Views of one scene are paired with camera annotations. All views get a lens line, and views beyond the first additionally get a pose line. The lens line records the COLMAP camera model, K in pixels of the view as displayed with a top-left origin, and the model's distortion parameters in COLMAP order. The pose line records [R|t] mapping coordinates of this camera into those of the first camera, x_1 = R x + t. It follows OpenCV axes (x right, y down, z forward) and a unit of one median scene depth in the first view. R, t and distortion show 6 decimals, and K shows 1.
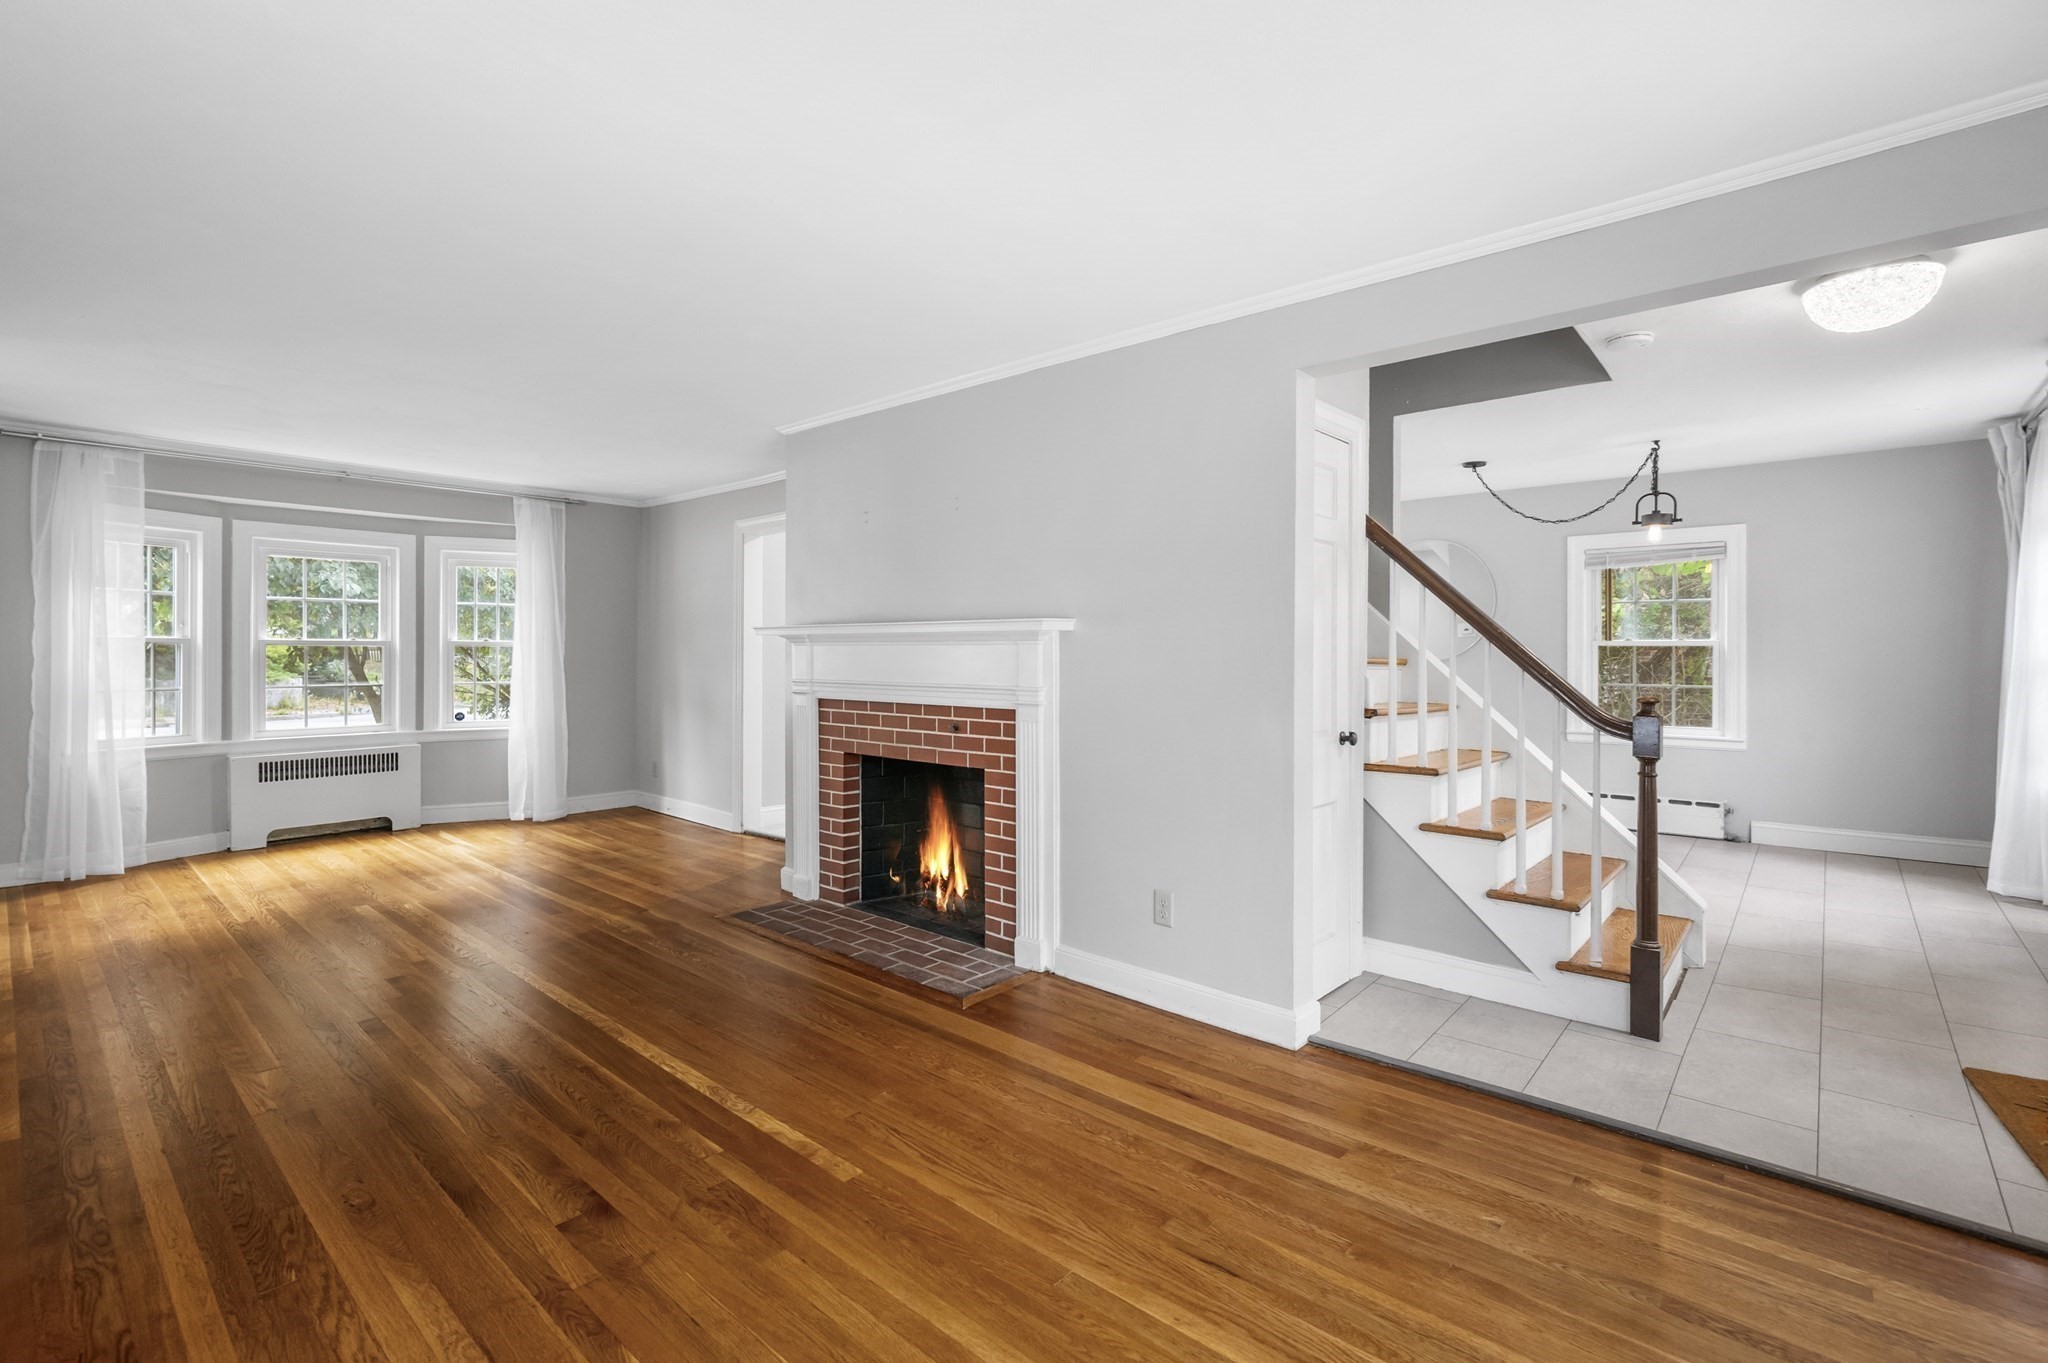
lens RADIAL K [[917.8, 0, 1017.8], [0, 917.8, 652.6], [0, 0, 1]] dist [-0.001389, -0.000046]
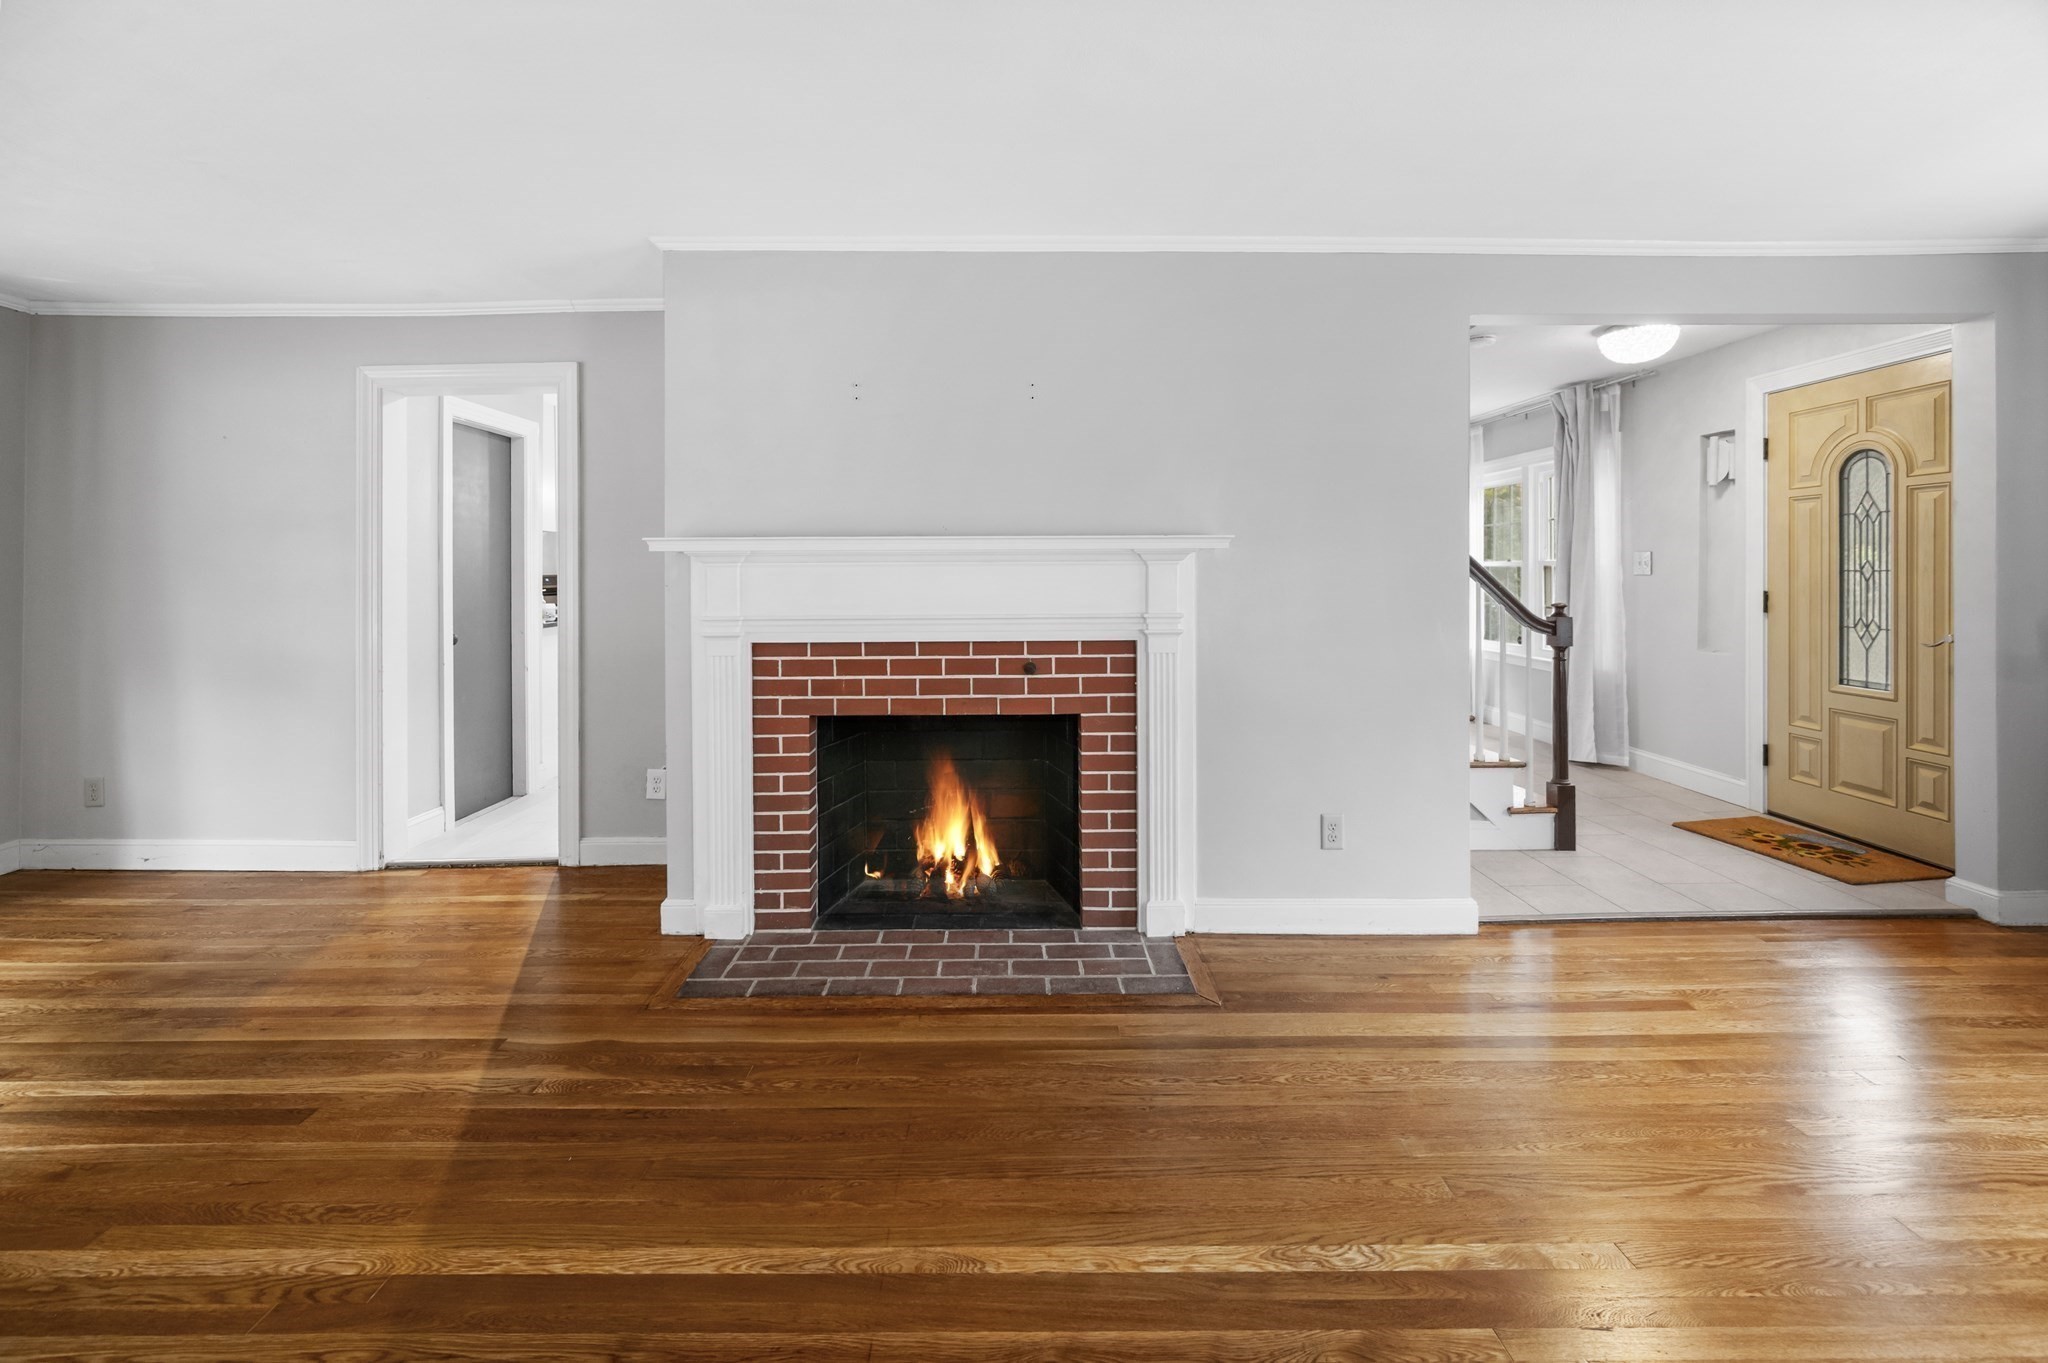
lens RADIAL K [[840.4, 0, 1014.3], [0, 840.4, 573.1], [0, 0, 1]] dist [-0.000288, -0.000389]
pose [[0.742583, -0.006430, 0.669723, -0.615756], [0.007263, 0.999972, 0.001548, -0.003100], [-0.669714, 0.003715, 0.742610, 0.491112]]
